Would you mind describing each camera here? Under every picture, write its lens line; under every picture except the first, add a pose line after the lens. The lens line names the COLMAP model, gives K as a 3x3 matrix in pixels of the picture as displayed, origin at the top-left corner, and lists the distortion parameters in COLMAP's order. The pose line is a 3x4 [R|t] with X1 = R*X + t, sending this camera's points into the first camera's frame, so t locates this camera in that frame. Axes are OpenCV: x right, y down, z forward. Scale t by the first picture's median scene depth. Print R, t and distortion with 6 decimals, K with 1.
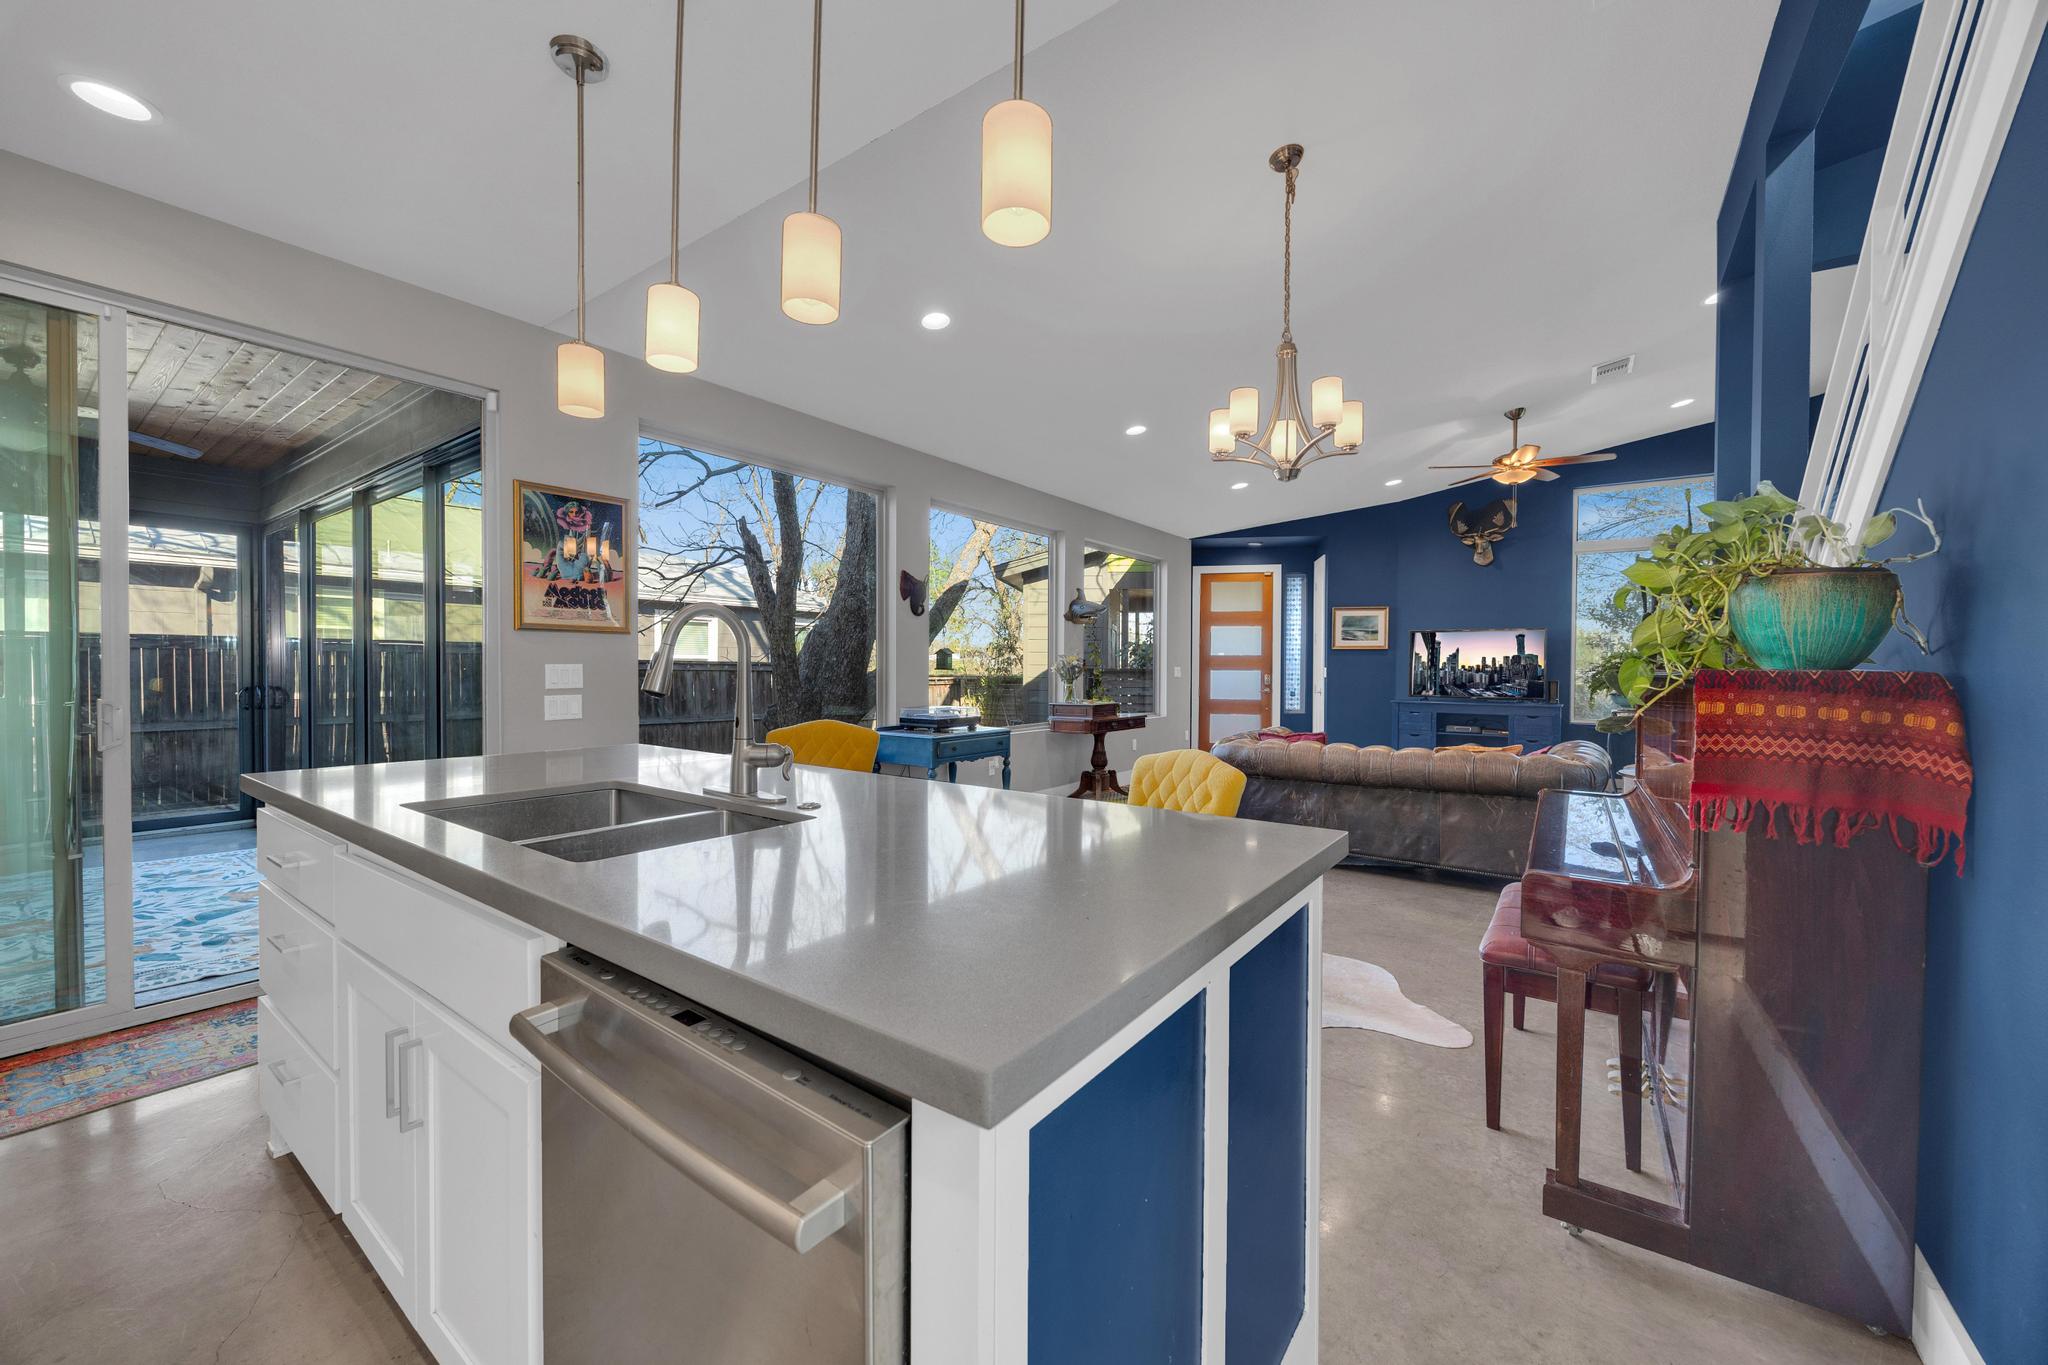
lens RADIAL K [[773.5, 0, 1023.1], [0, 773.5, 679.0], [0, 0, 1]] dist [0.001244, 0.000011]
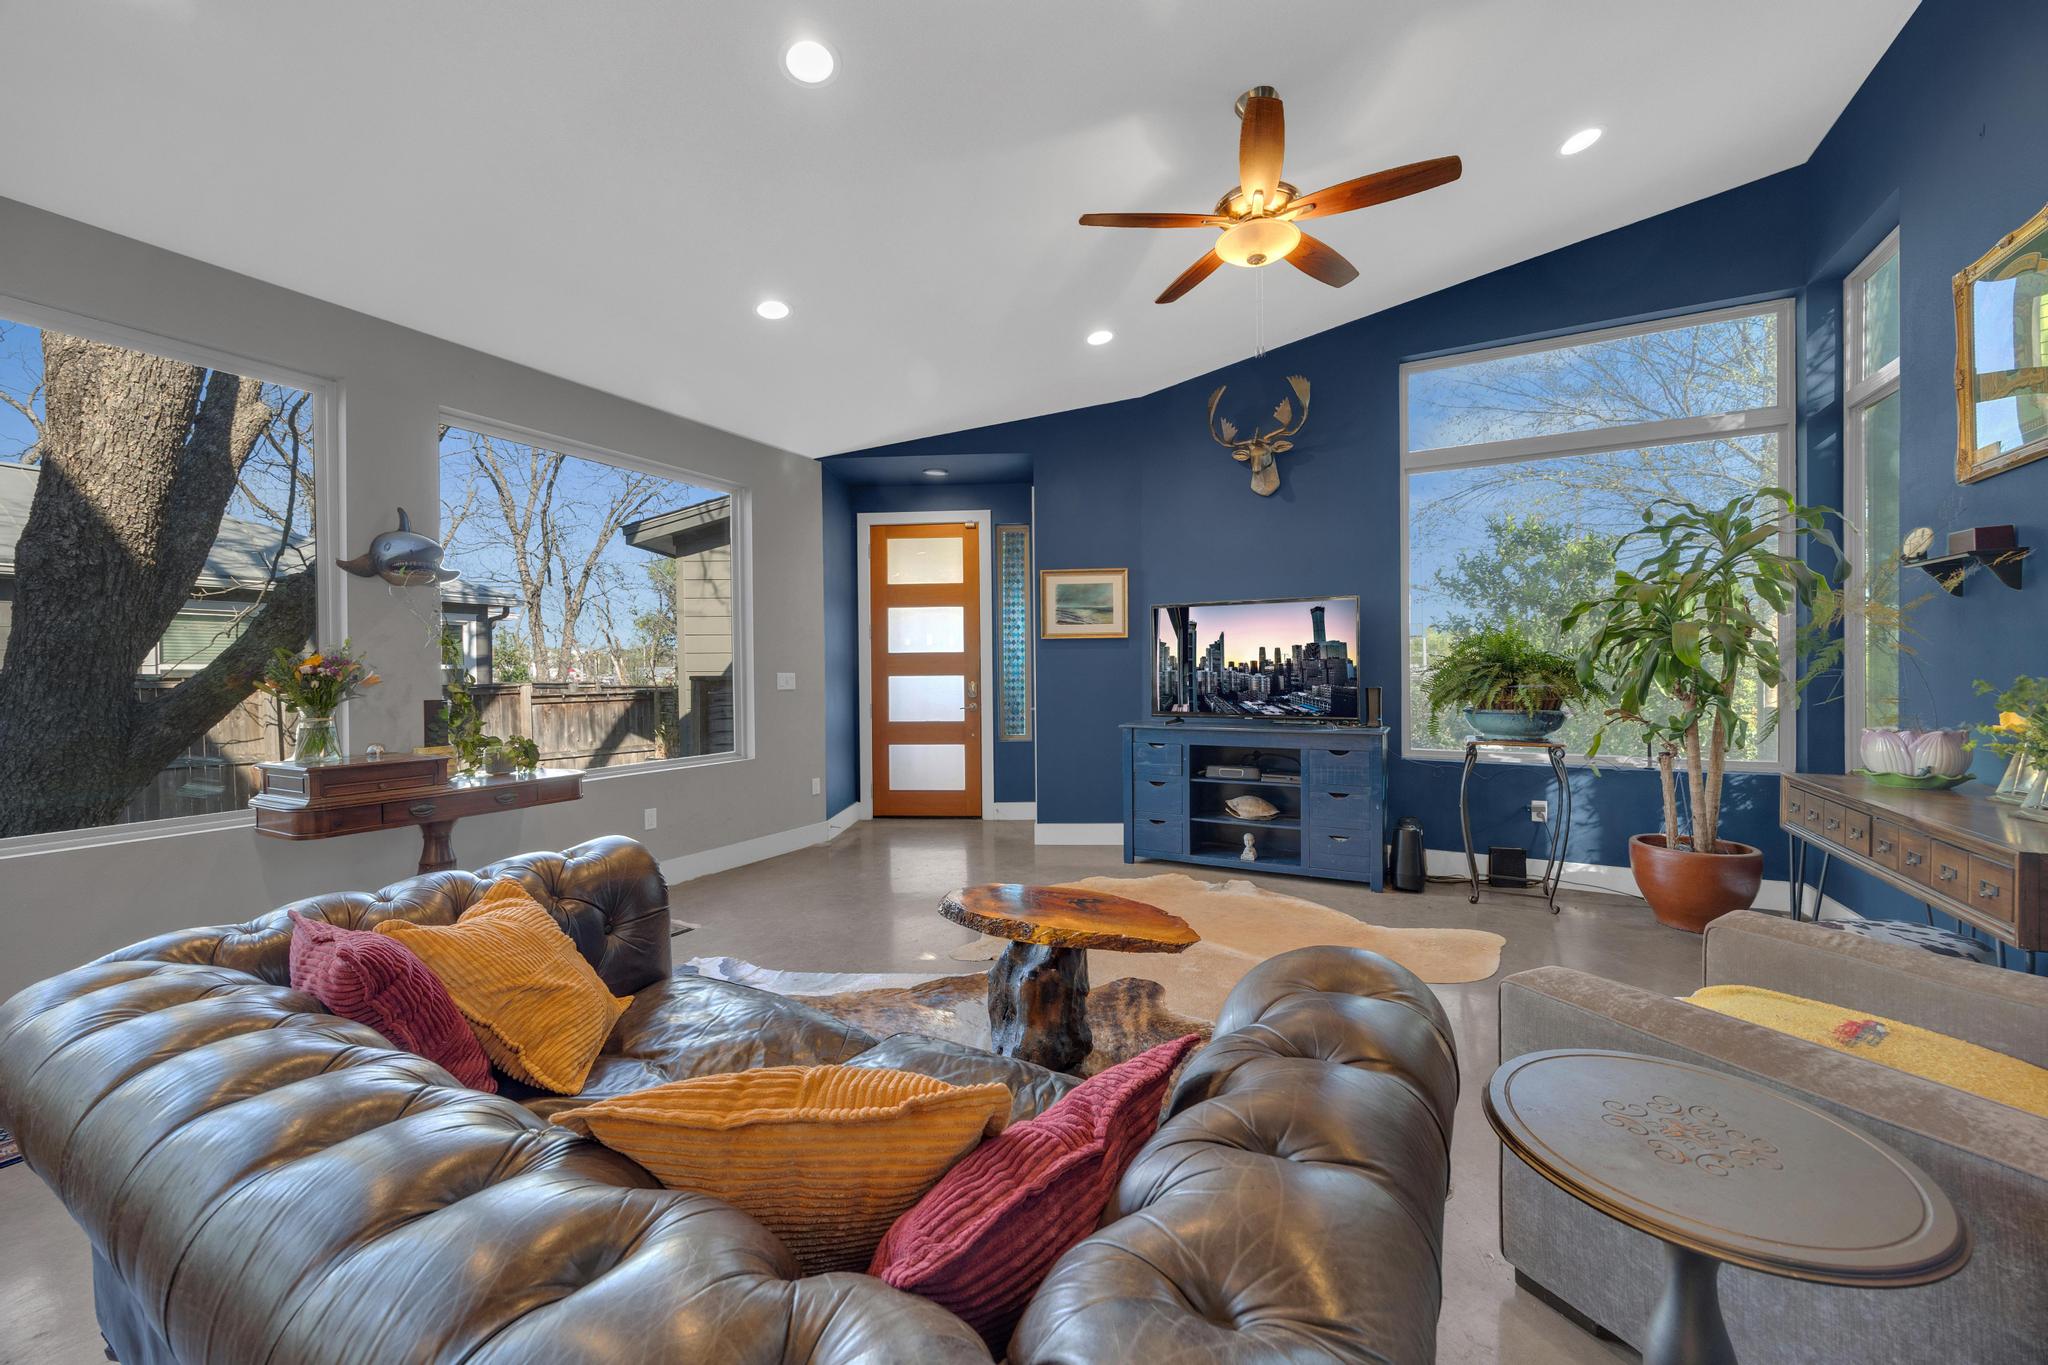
lens RADIAL K [[773.5, 0, 1018.1], [0, 773.5, 679.1], [0, 0, 1]] dist [0.001244, 0.000011]
pose [[0.991506, -0.016184, 0.129046, 0.328143], [0.017092, 0.999836, -0.005928, -0.003951], [-0.128929, 0.008083, 0.991621, 0.435082]]
